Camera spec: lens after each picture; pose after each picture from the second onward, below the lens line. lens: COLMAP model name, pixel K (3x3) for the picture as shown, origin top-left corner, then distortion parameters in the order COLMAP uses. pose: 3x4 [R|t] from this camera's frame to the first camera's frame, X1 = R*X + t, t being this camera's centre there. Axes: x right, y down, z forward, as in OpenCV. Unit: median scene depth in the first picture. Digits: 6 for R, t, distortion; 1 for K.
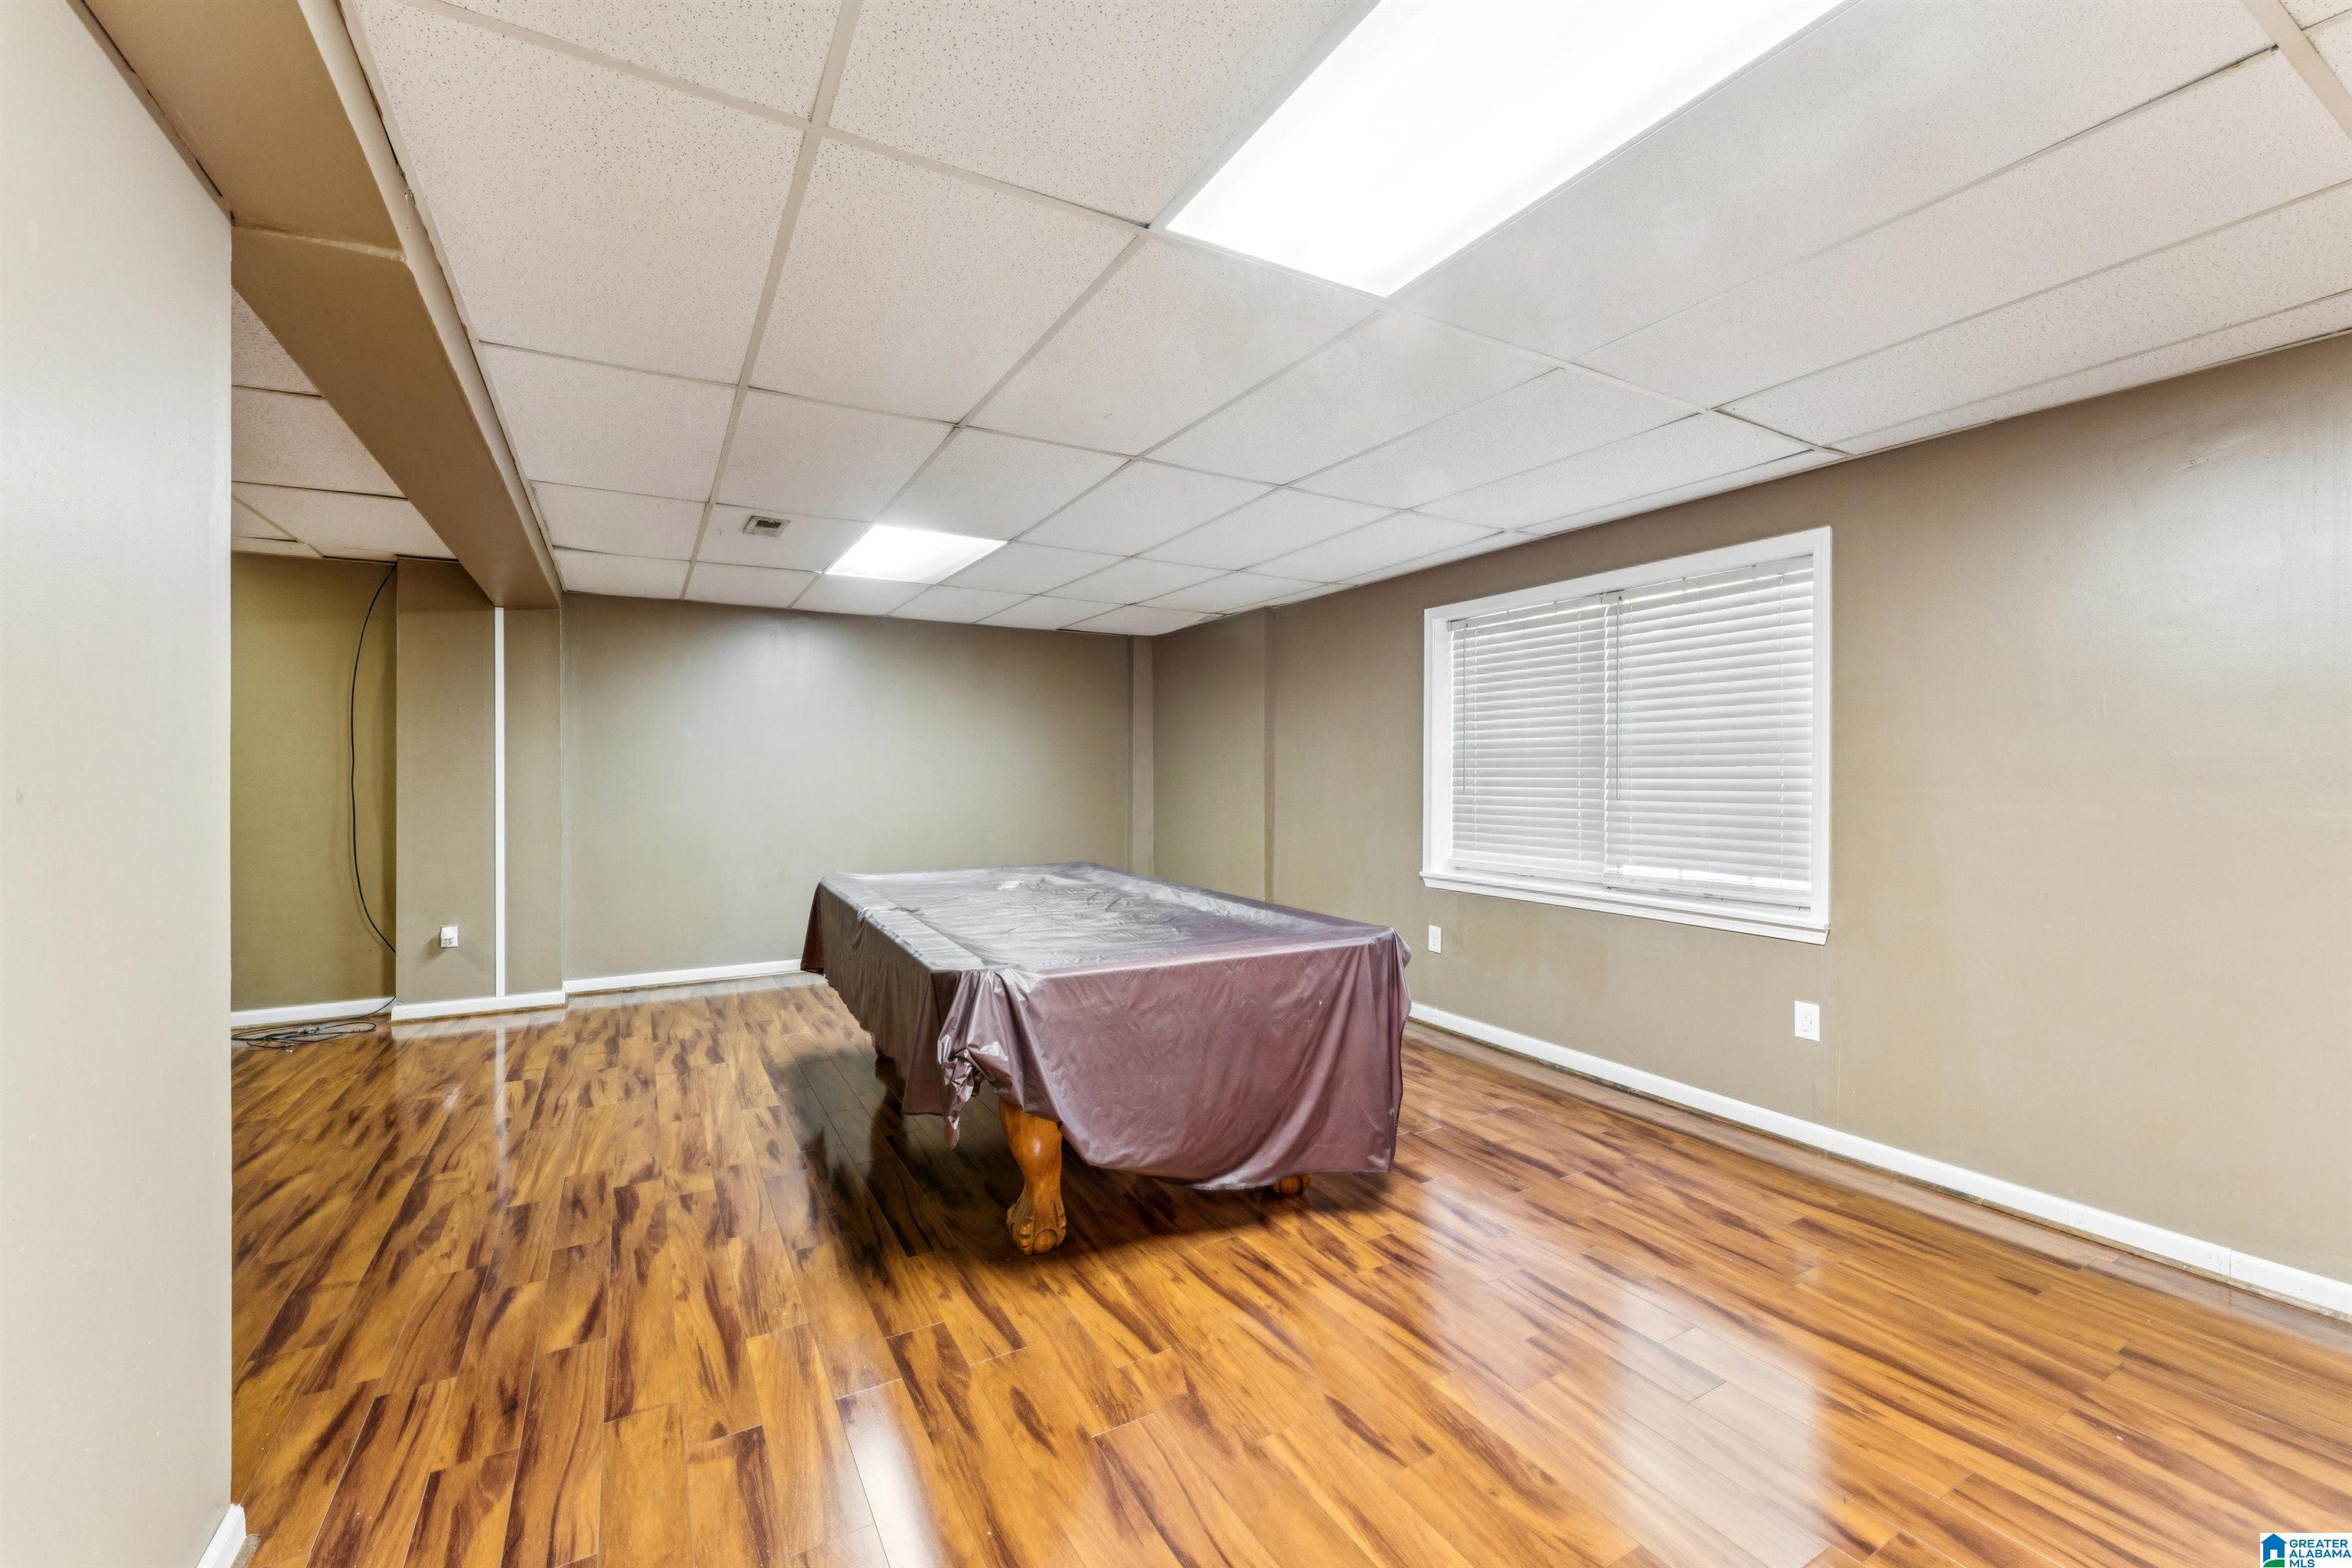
lens RADIAL K [[952.1, 0, 1172.4], [0, 952.1, 779.5], [0, 0, 1]] dist [-0.002784, 0.000082]
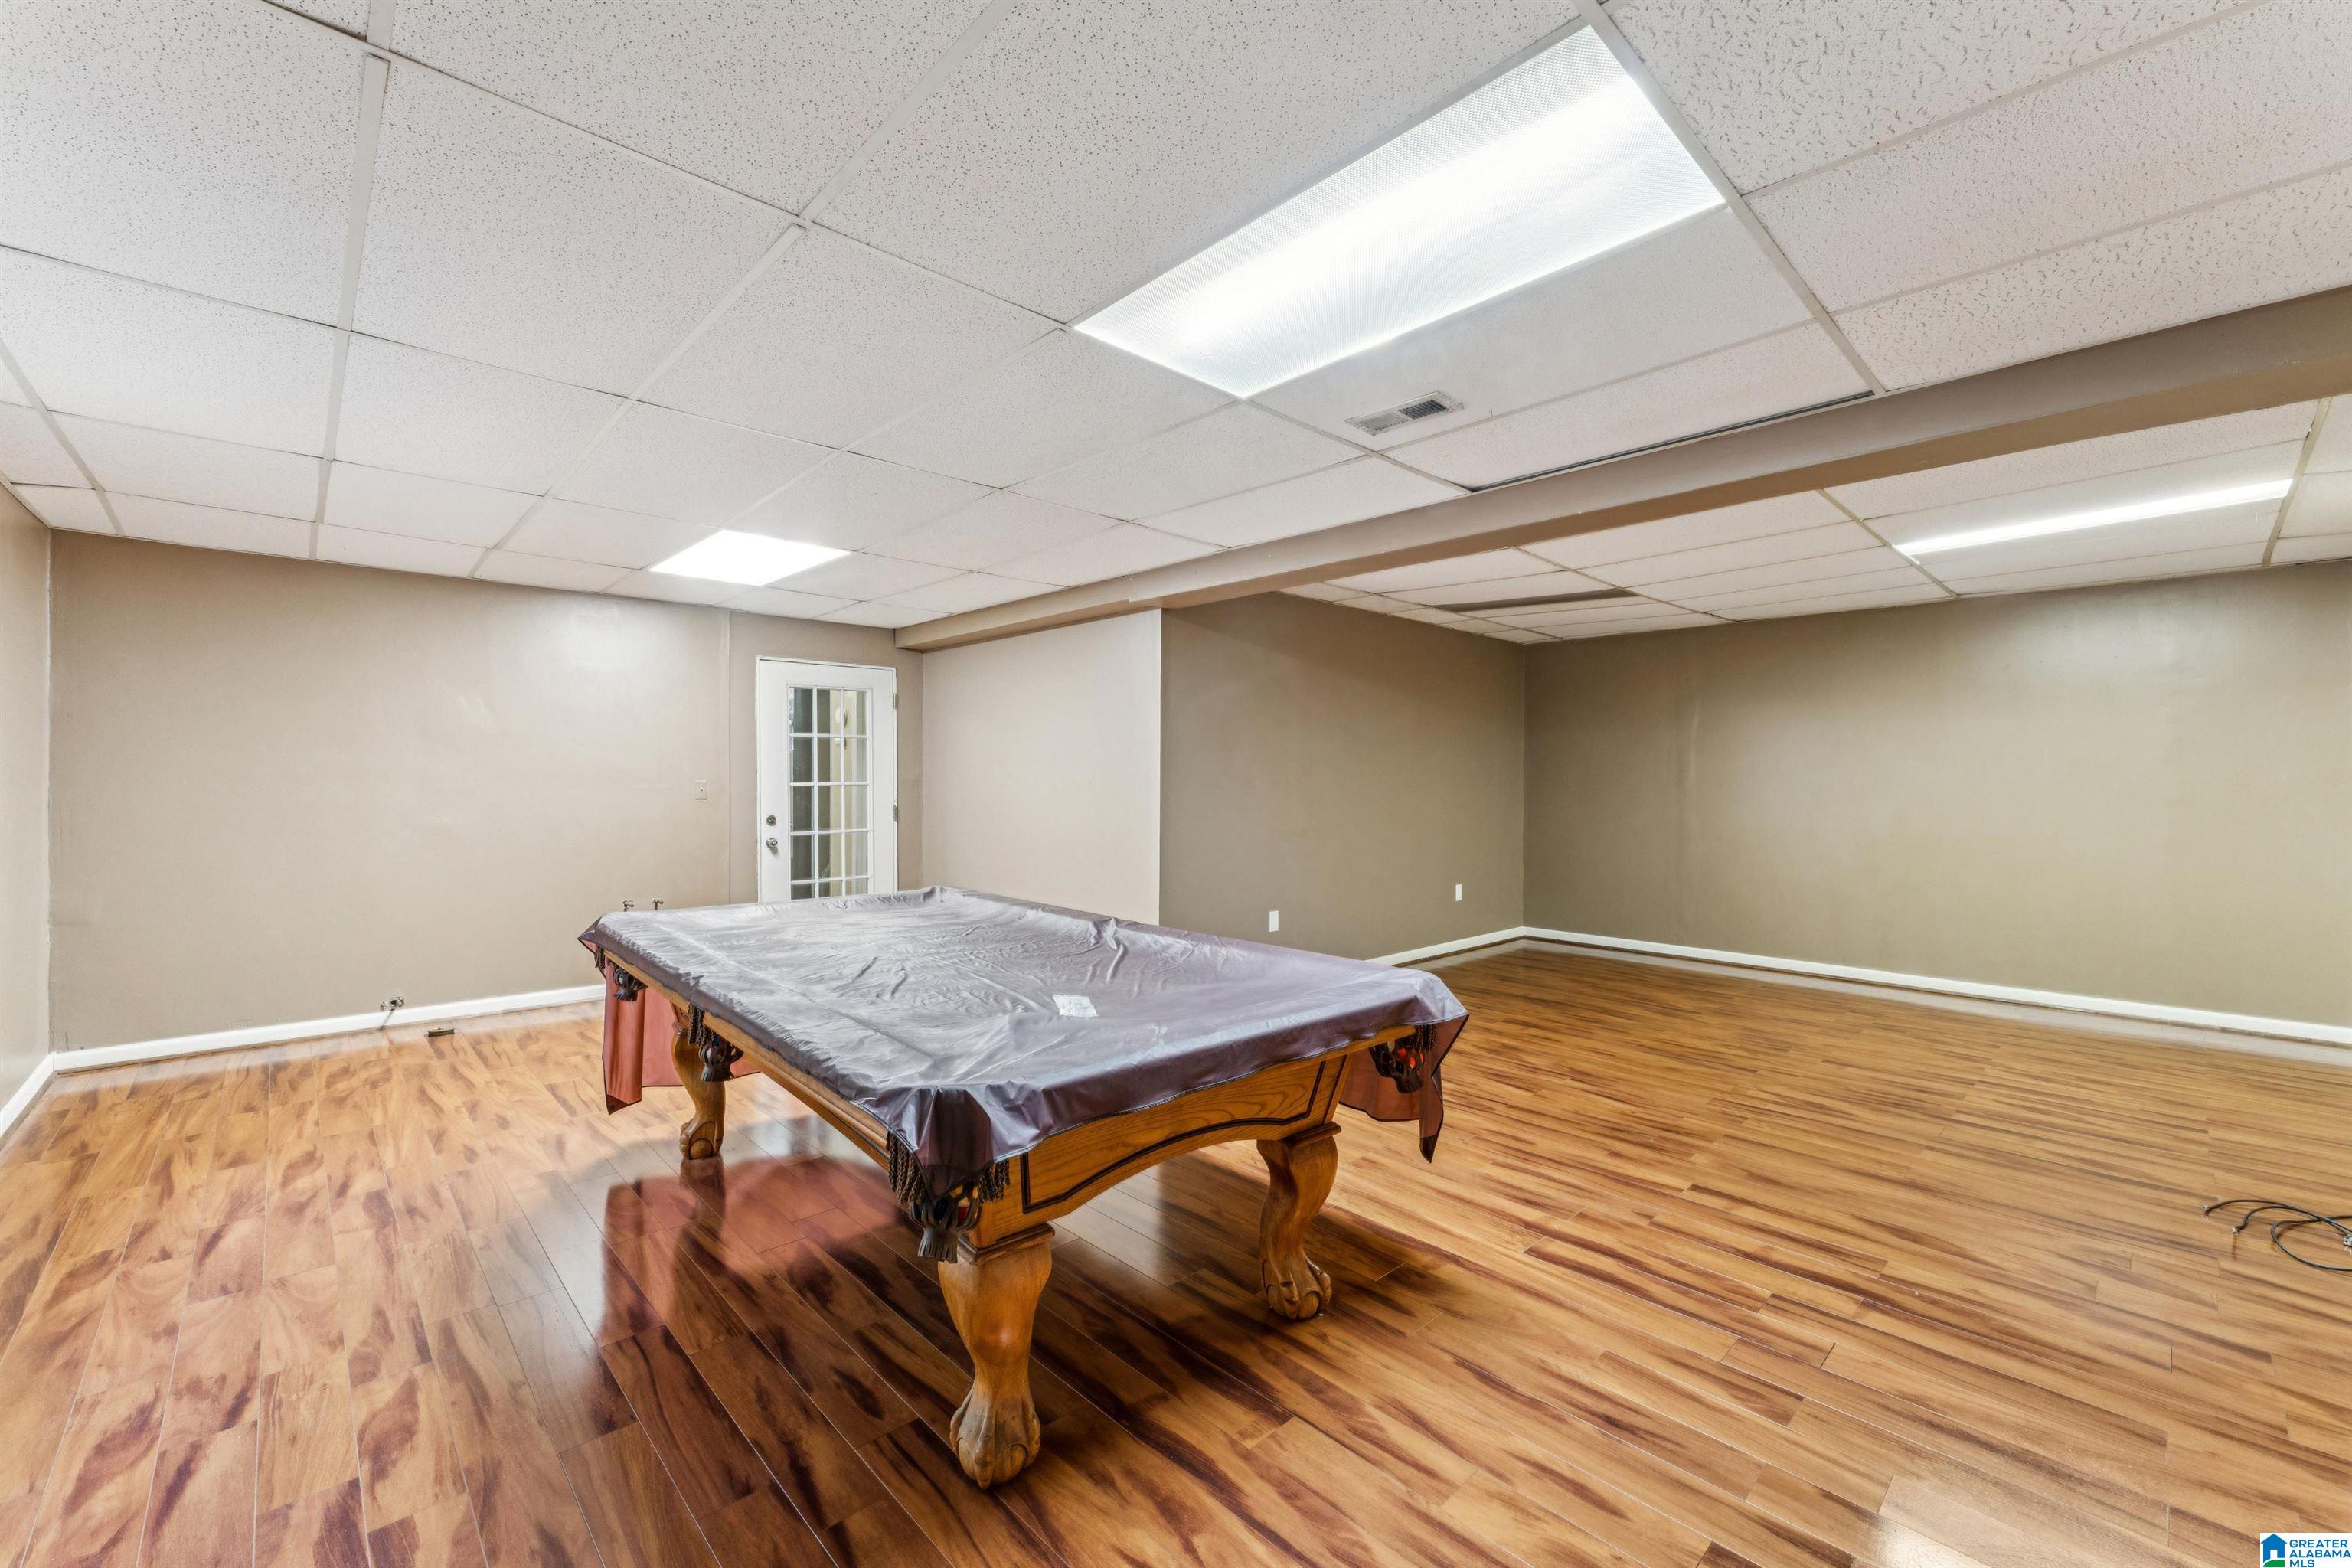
lens RADIAL K [[952.1, 0, 1180.2], [0, 952.1, 780.6], [0, 0, 1]] dist [-0.002784, 0.000082]
pose [[-0.972523, -0.004358, -0.232768, -0.140971], [-0.007034, 0.999918, 0.010667, -0.013385], [0.232702, 0.012012, -0.972474, 1.935053]]
